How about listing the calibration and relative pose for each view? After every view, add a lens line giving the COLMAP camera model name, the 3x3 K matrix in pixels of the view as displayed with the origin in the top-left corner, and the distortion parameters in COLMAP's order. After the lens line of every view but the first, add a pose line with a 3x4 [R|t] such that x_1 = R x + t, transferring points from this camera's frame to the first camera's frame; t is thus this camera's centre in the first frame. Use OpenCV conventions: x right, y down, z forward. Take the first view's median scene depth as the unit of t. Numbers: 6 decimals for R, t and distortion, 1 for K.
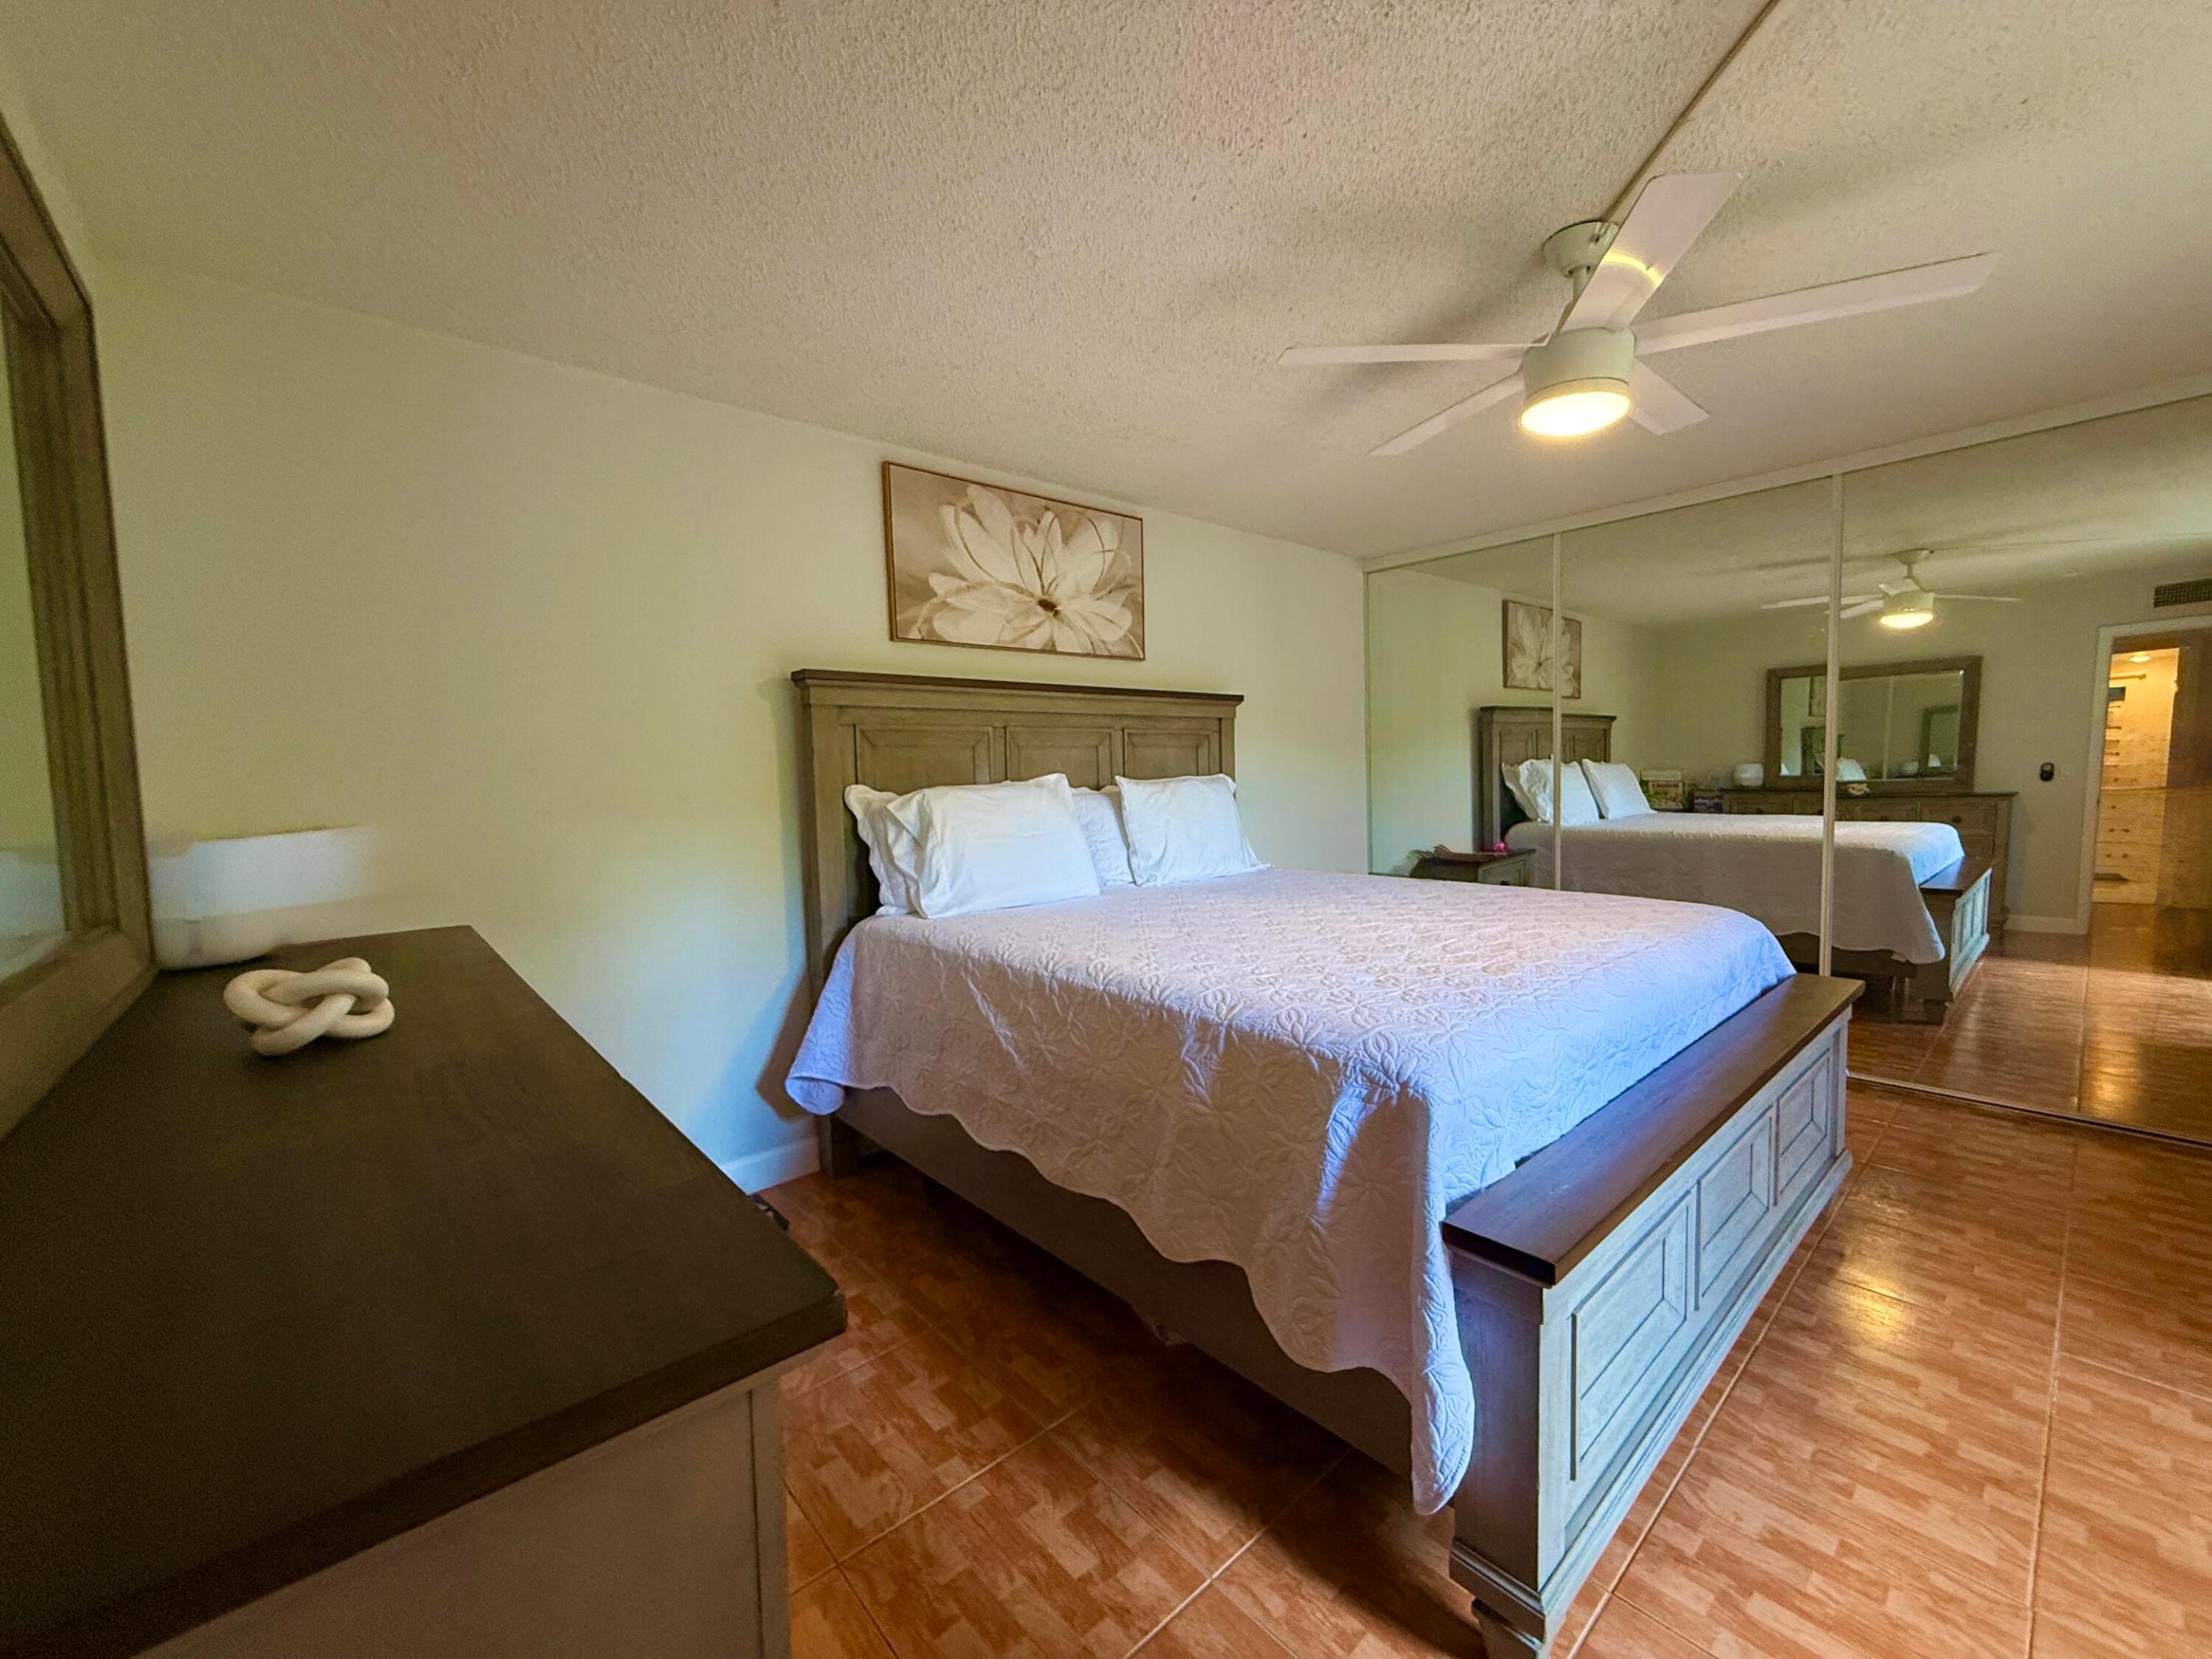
lens RADIAL K [[878.9, 0, 1100.2], [0, 878.9, 833.8], [0, 0, 1]] dist [0.000162, 0.000210]
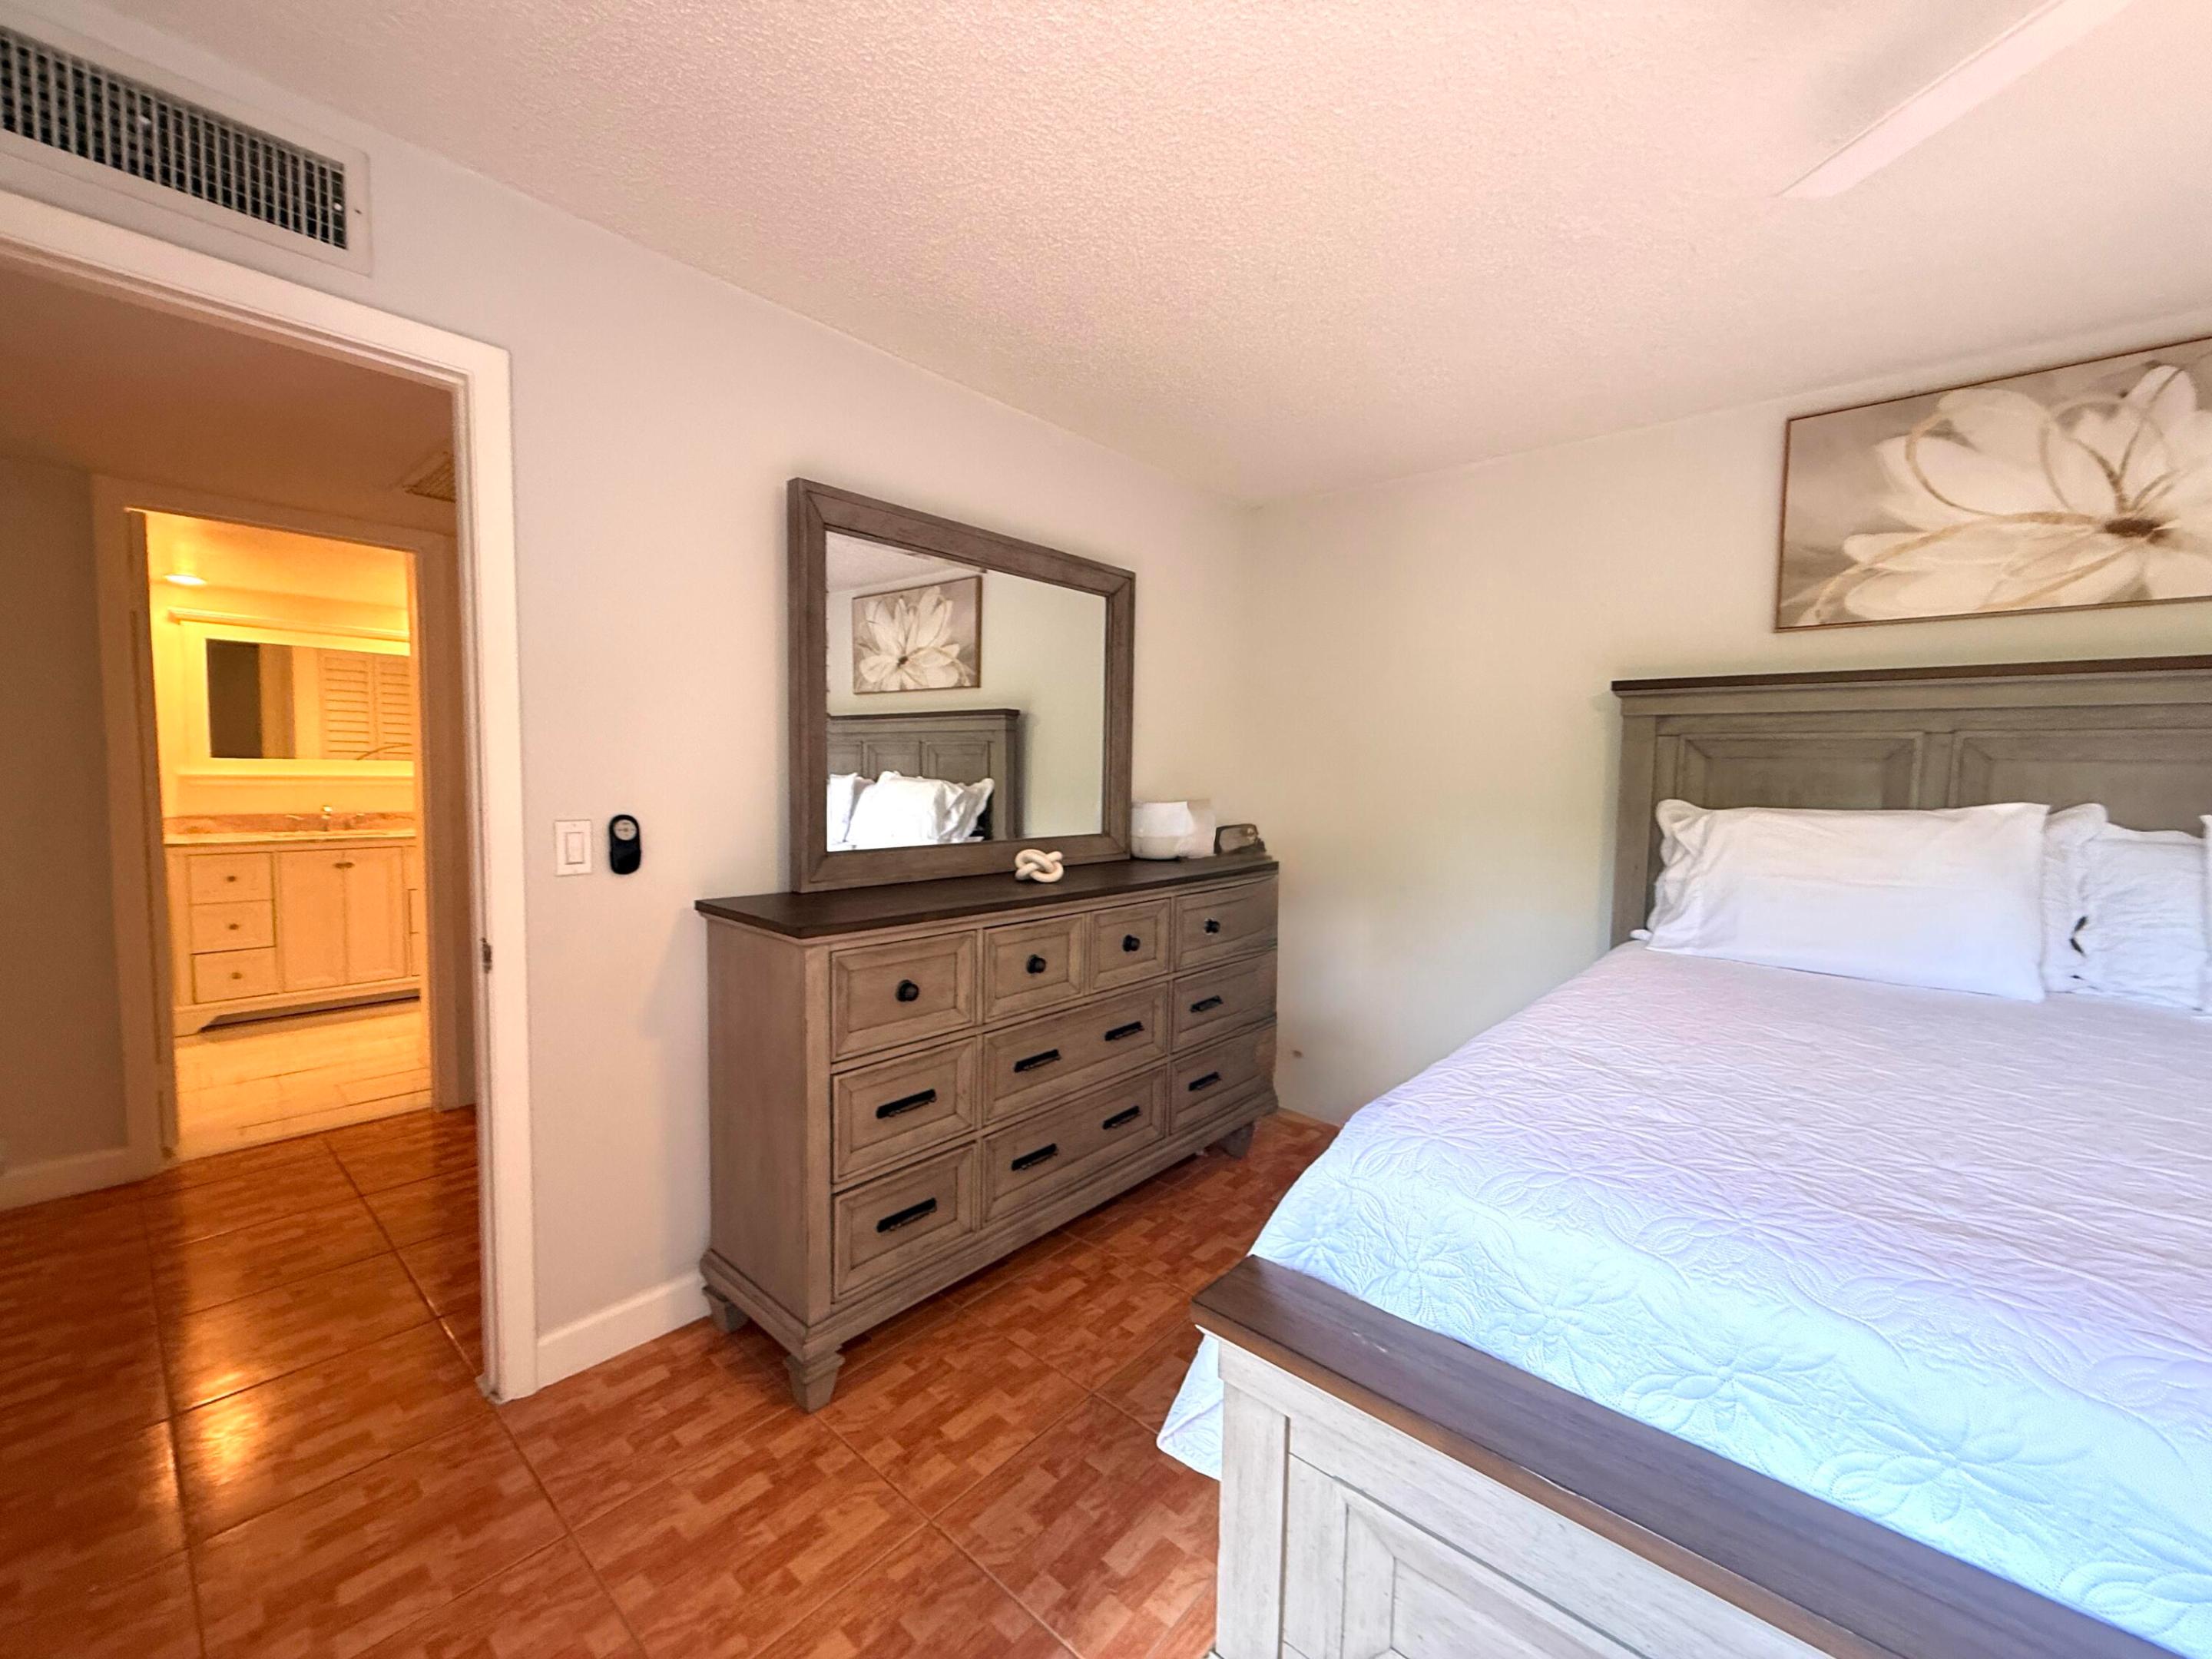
lens RADIAL K [[882.5, 0, 1099.3], [0, 882.5, 829.8], [0, 0, 1]] dist [0.000596, -0.000172]
pose [[0.137320, 0.093159, -0.986136, 0.479995], [-0.092968, 0.992385, 0.080804, -0.037279], [0.986154, 0.080583, 0.144935, 0.234389]]
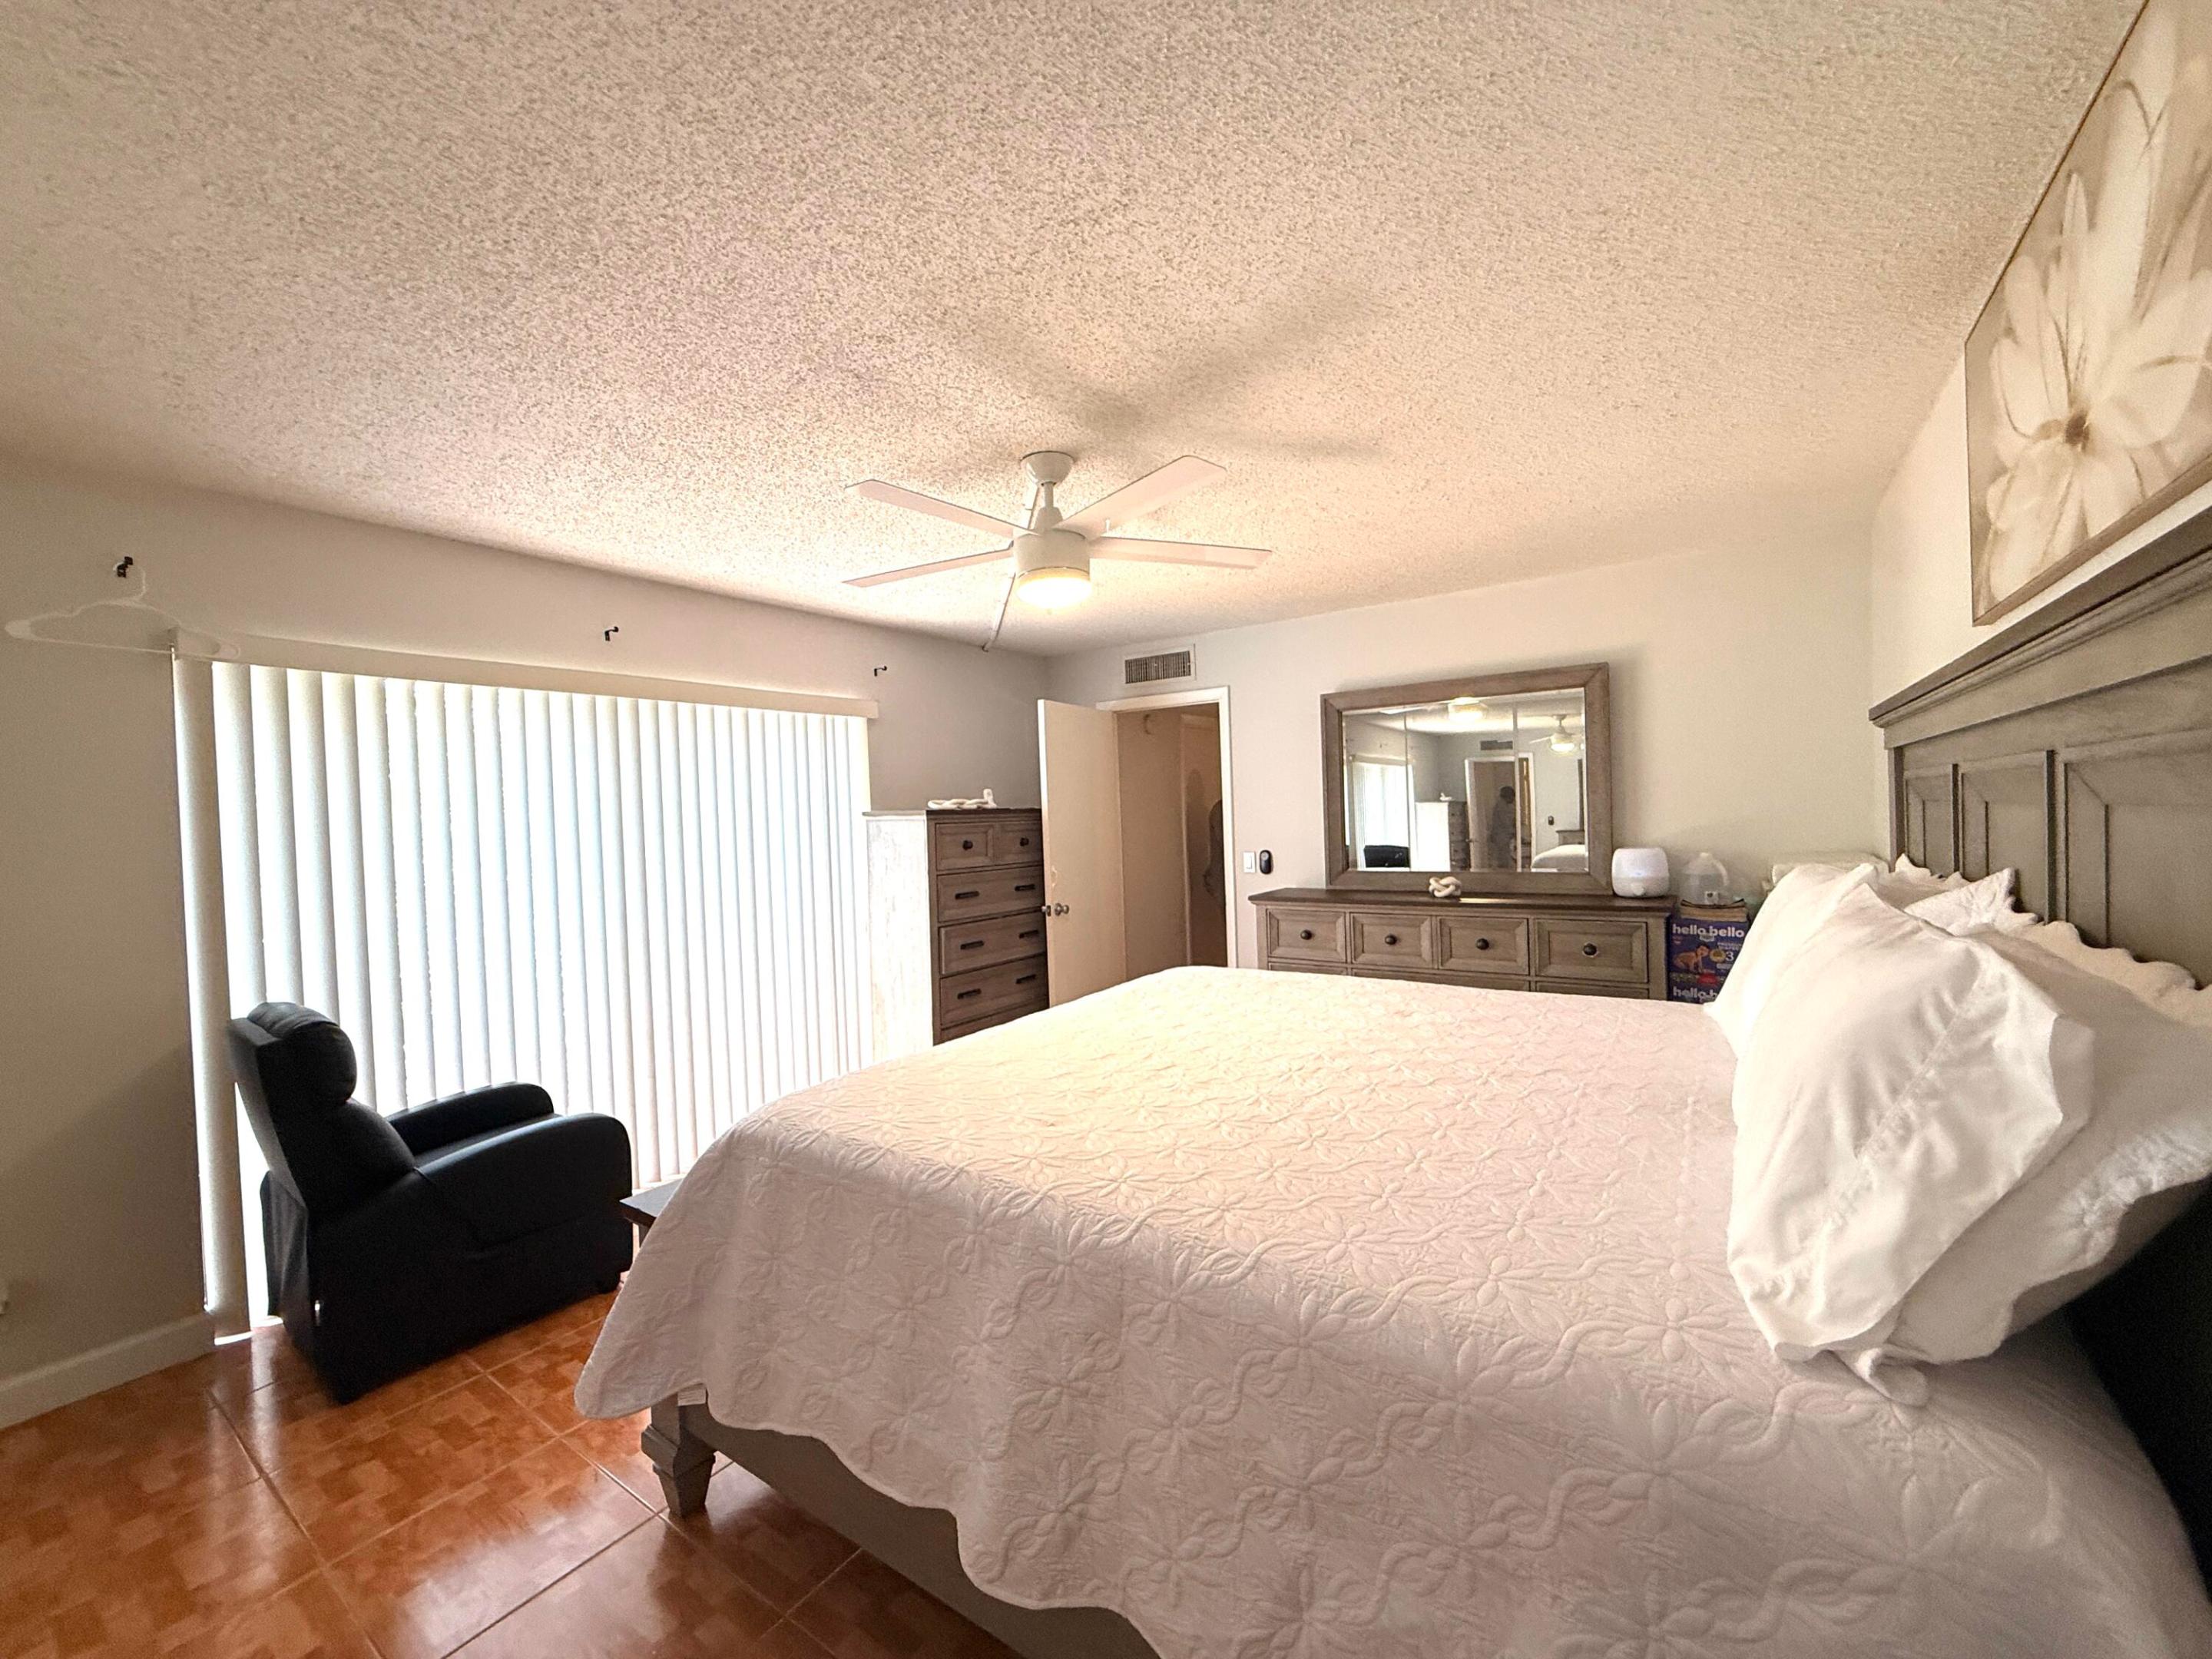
lens RADIAL K [[882.5, 0, 1099.3], [0, 882.5, 829.8], [0, 0, 1]] dist [0.000596, -0.000172]
pose [[-0.970068, 0.058703, -0.235630, 0.465055], [0.038348, 0.995198, 0.090061, -0.143052], [0.239785, 0.078330, -0.967661, 1.323833]]
